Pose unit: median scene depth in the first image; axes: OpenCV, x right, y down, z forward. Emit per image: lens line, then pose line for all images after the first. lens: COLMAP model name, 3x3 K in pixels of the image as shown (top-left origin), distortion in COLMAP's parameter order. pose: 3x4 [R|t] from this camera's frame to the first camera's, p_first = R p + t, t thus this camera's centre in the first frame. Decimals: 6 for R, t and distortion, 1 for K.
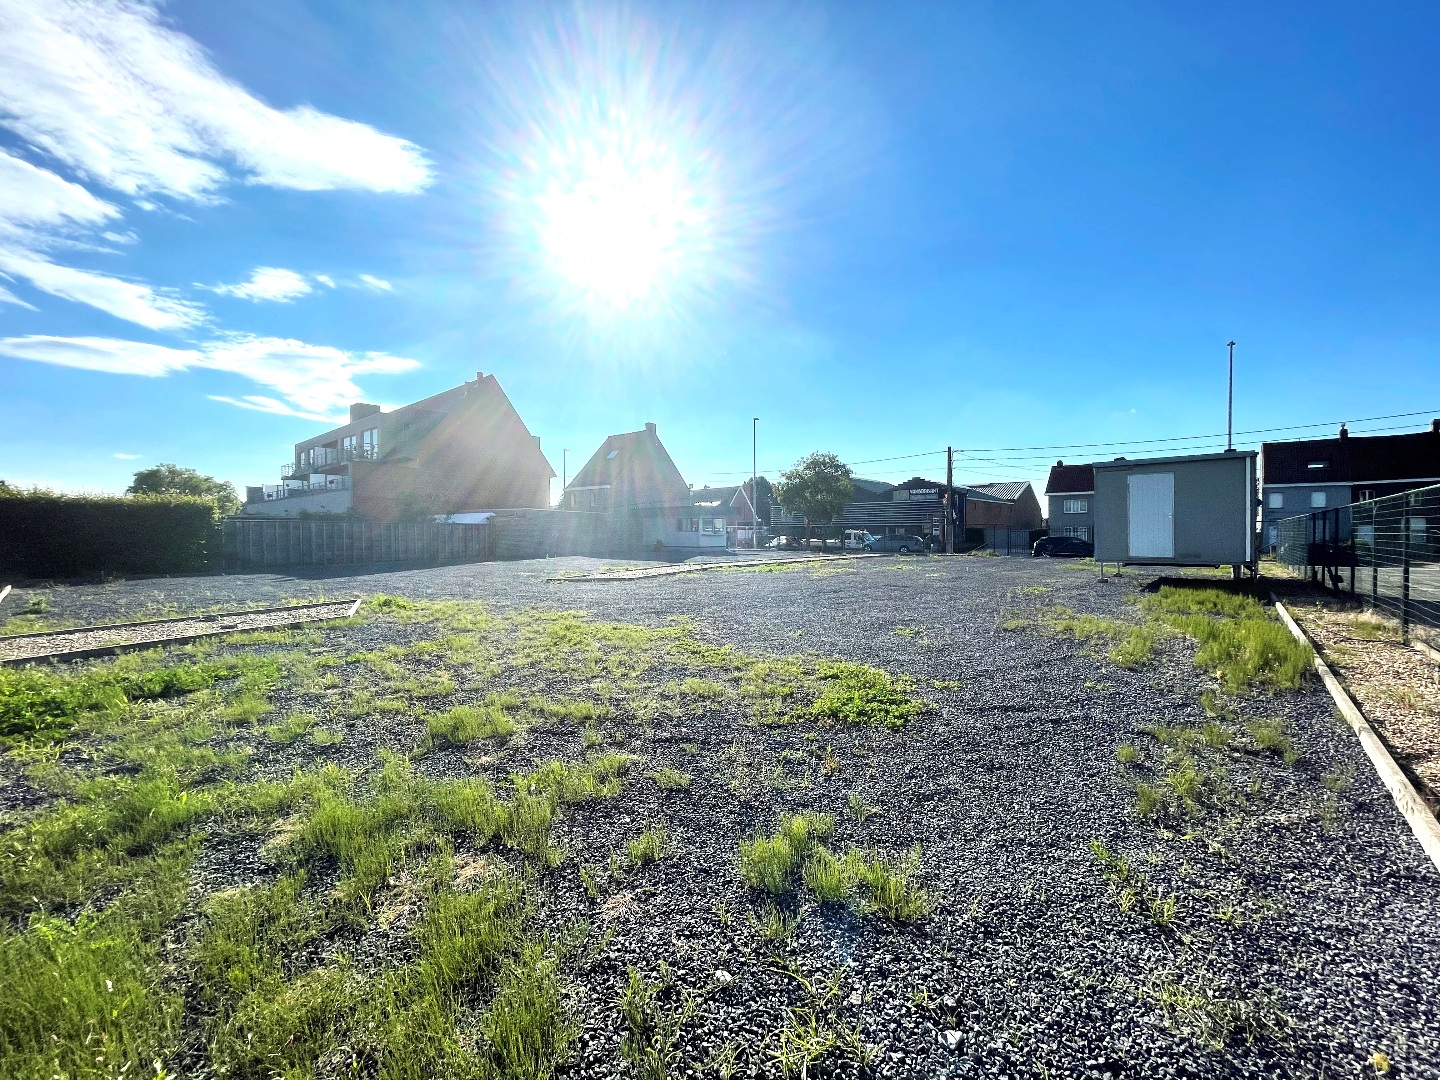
lens RADIAL K [[577.9, 0, 715.6], [0, 577.9, 540.7], [0, 0, 1]] dist [0.000972, -0.000127]
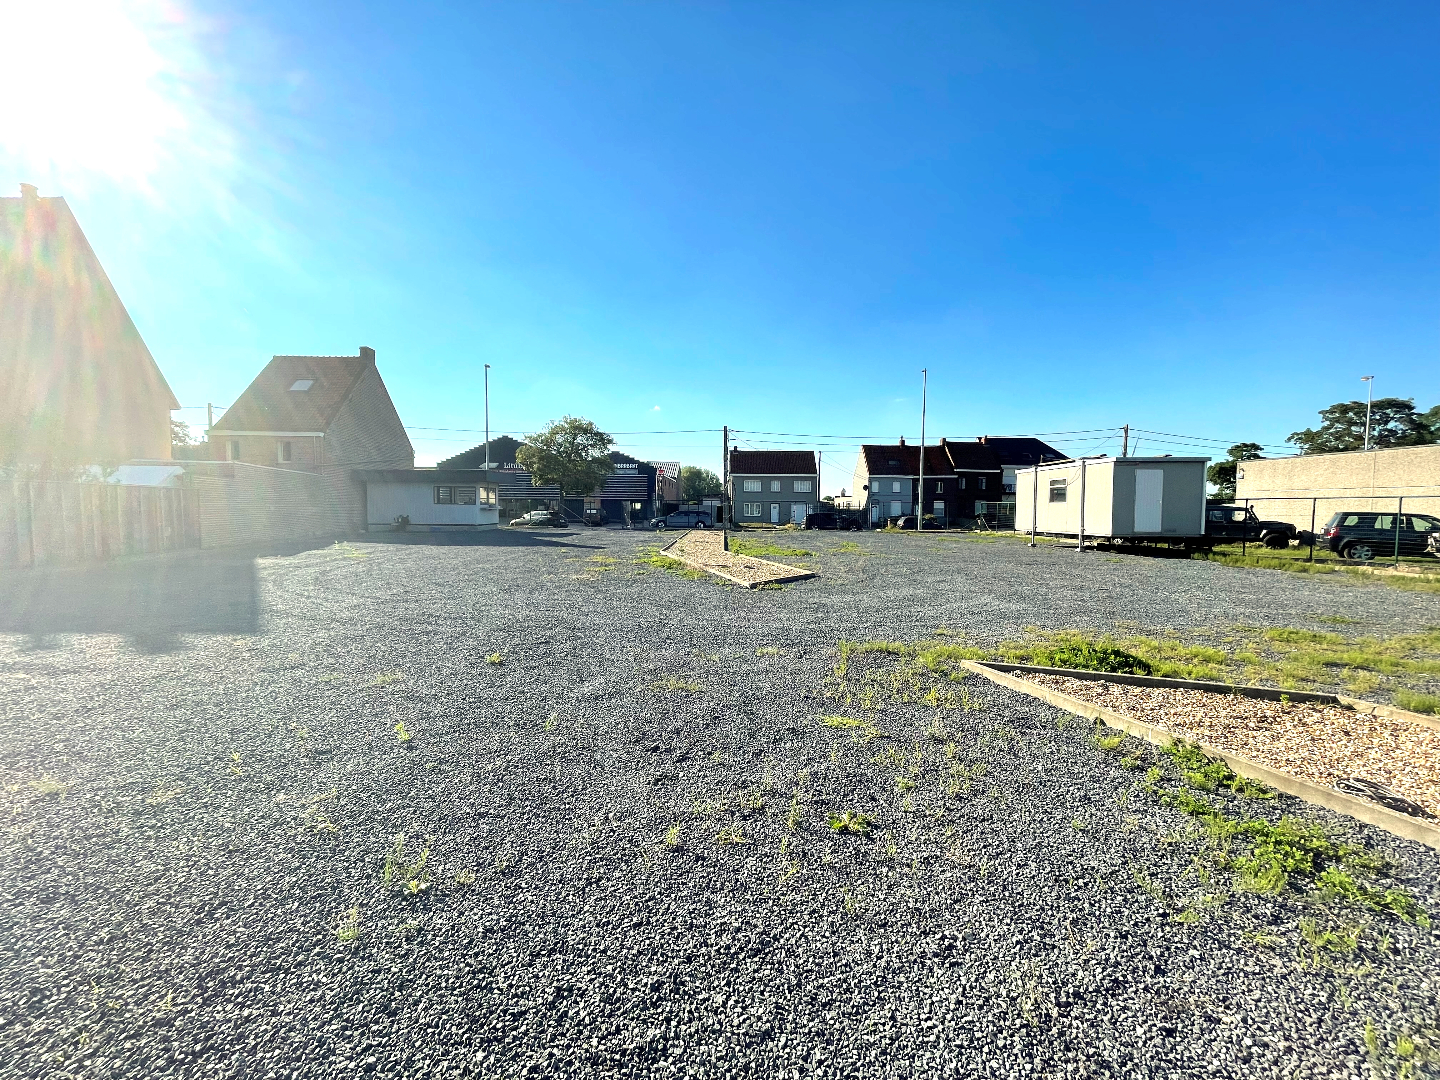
lens RADIAL K [[577.9, 0, 715.6], [0, 577.9, 540.7], [0, 0, 1]] dist [0.000972, -0.000127]
pose [[0.760462, -0.028910, 0.648738, -0.249447], [-0.002174, 0.998890, 0.047062, -0.003076], [-0.649379, -0.037199, 0.759555, 0.181080]]
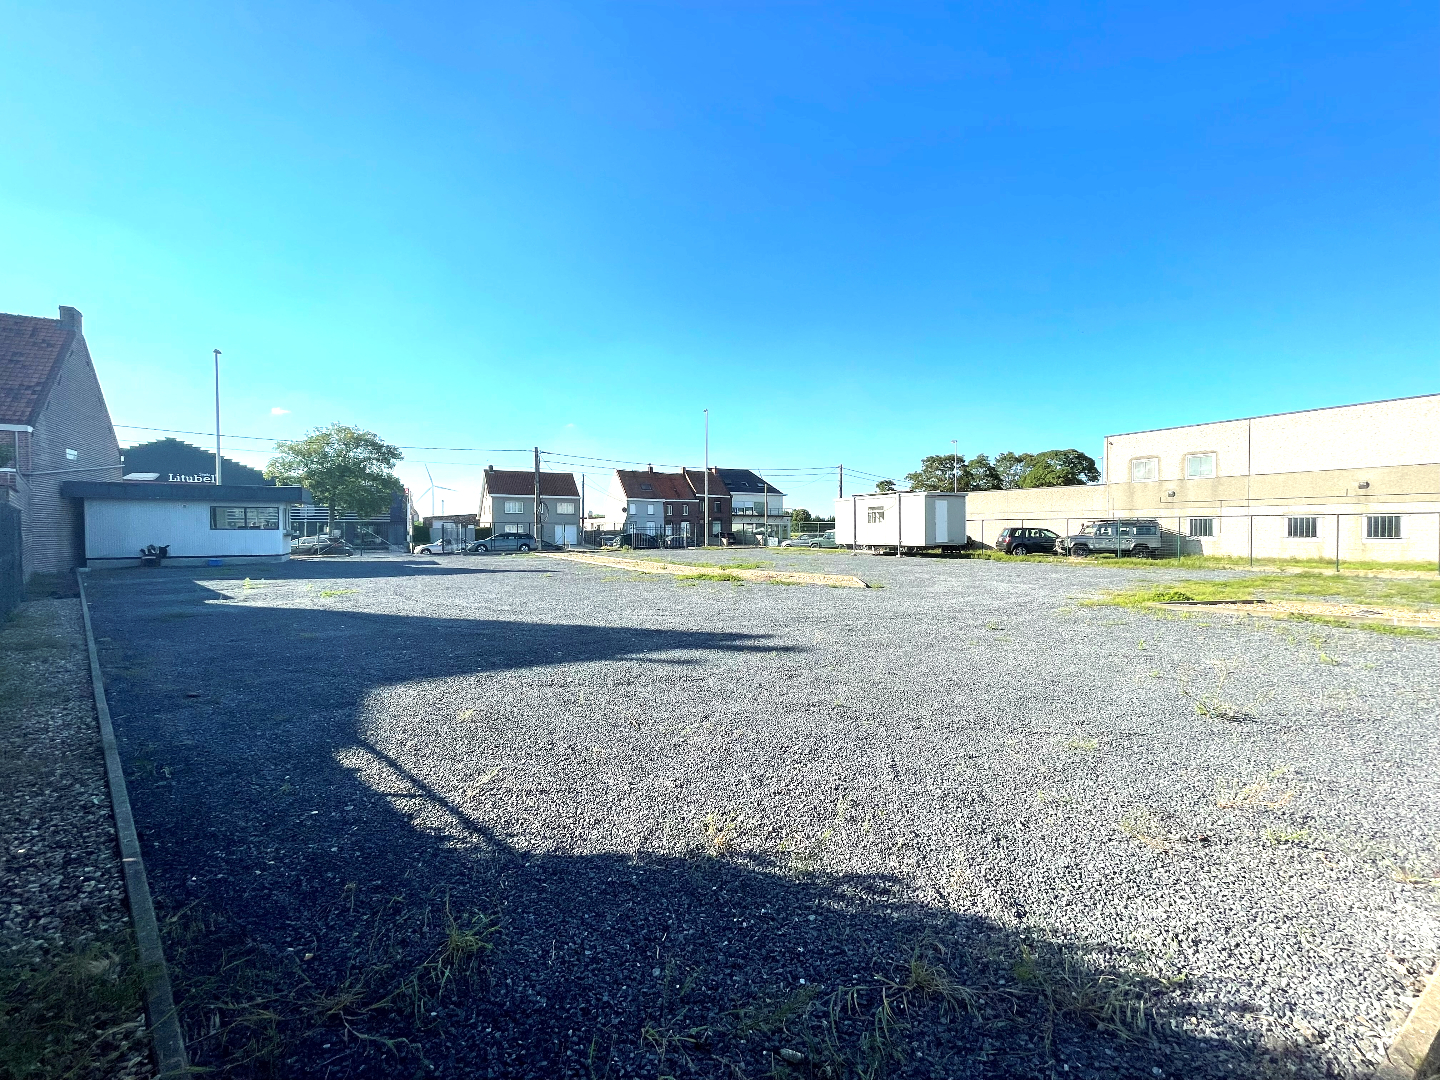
lens RADIAL K [[577.9, 0, 715.6], [0, 577.9, 540.7], [0, 0, 1]] dist [0.000972, -0.000127]
pose [[0.318584, -0.017474, 0.947734, -0.402432], [0.014131, 0.999807, 0.013684, -0.003924], [-0.947789, 0.009033, 0.318769, 0.319064]]
